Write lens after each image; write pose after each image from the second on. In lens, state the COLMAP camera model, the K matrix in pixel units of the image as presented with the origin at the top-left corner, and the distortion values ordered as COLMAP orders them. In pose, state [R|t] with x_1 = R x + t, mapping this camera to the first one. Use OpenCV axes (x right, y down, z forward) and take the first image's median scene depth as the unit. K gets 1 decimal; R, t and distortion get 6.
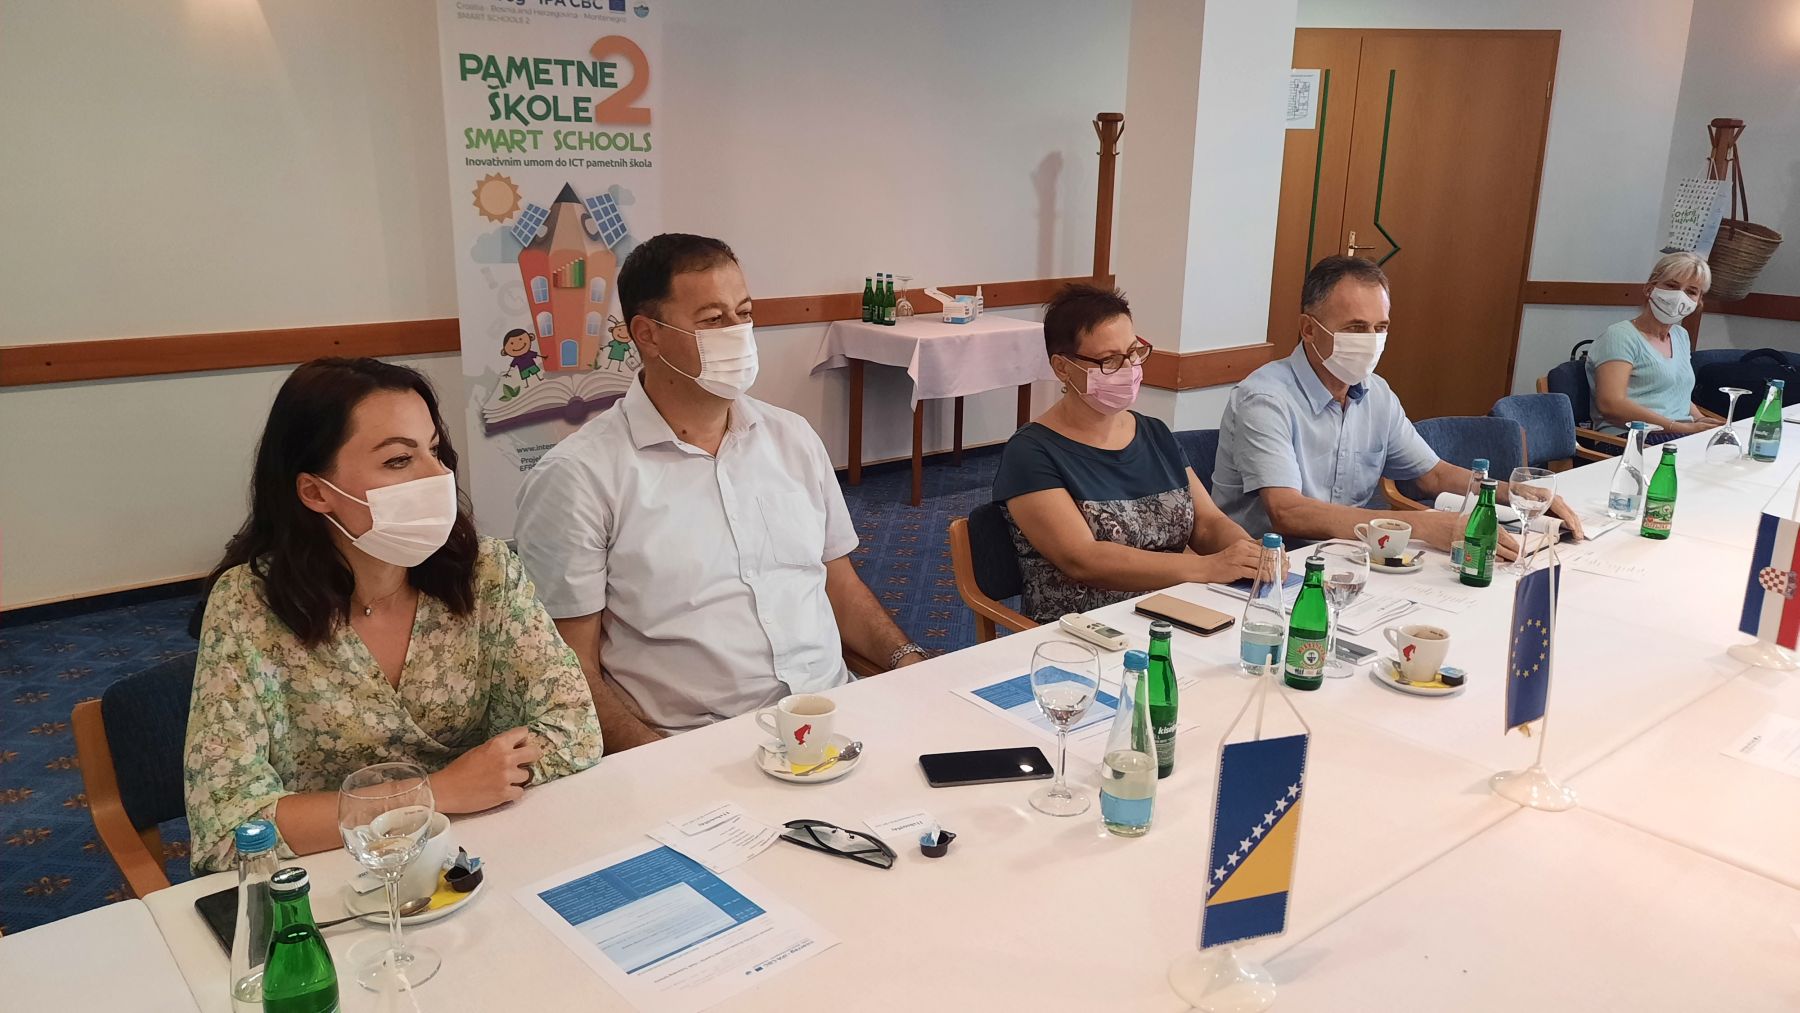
lens RADIAL K [[1349.4, 0, 900.0], [0, 1349.4, 506.5], [0, 0, 1]] dist [-0.037645, 0.001038]
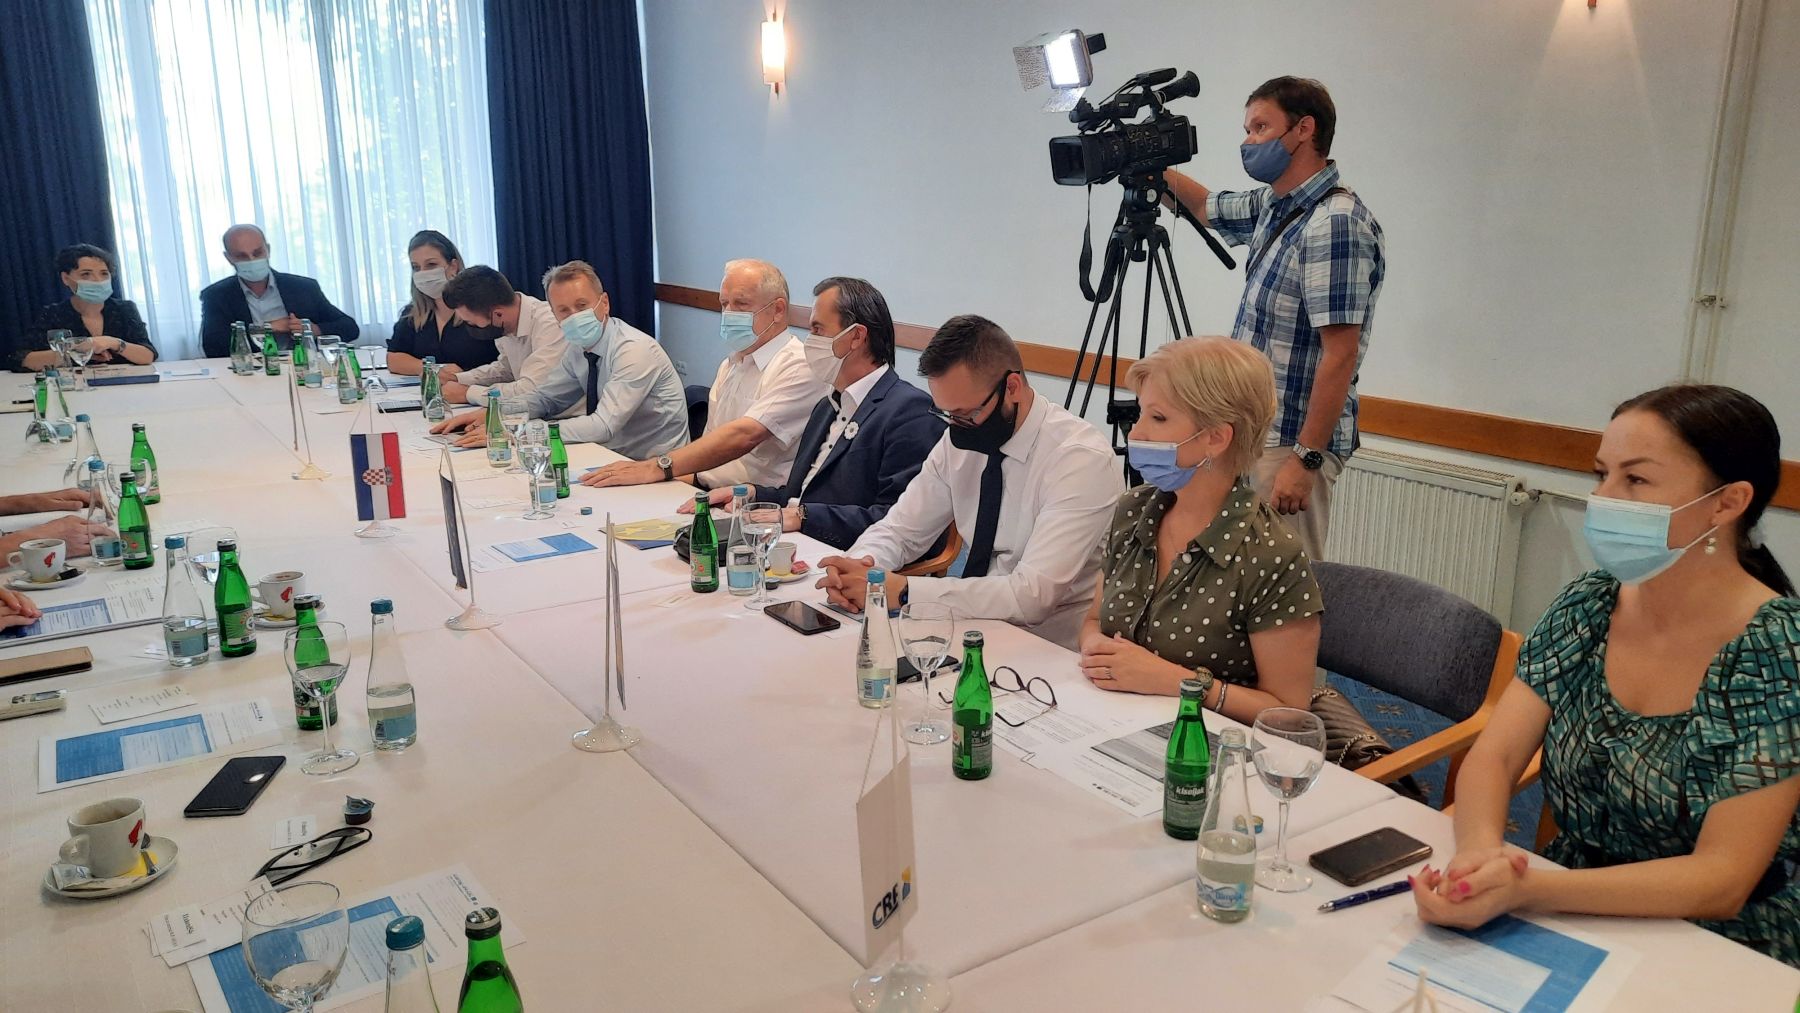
lens RADIAL K [[1419.5, 0, 897.5], [0, 1419.5, 529.0], [0, 0, 1]] dist [-0.115886, 0.425237]
pose [[0.097380, -0.260973, 0.960422, -0.717695], [0.259314, 0.938330, 0.228678, -0.088766], [-0.960871, 0.226782, 0.159049, 0.237983]]
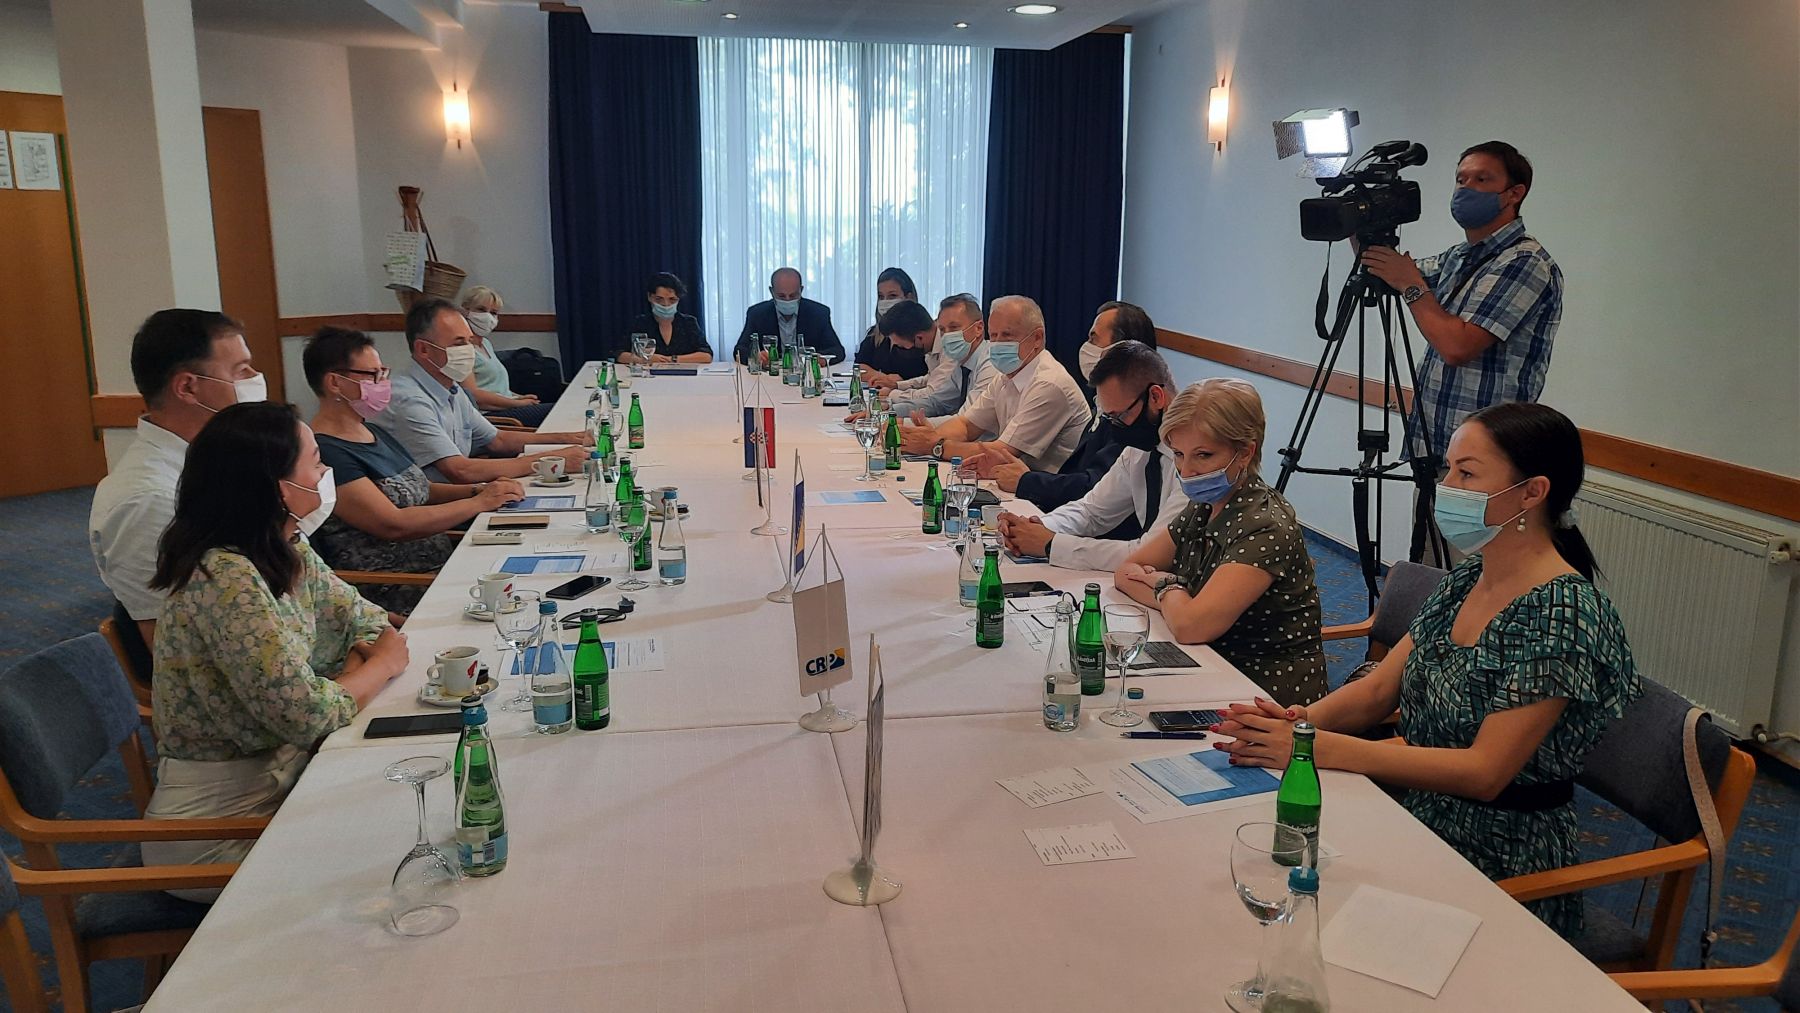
lens RADIAL K [[1405.1, 0, 900.0], [0, 1405.1, 506.5], [0, 0, 1]] dist [0.105630, 0.003321]
pose [[0.493538, -0.192022, 0.848262, -1.052400], [0.228765, 0.969640, 0.086398, 0.020849], [-0.839099, 0.151412, 0.522482, -0.287372]]
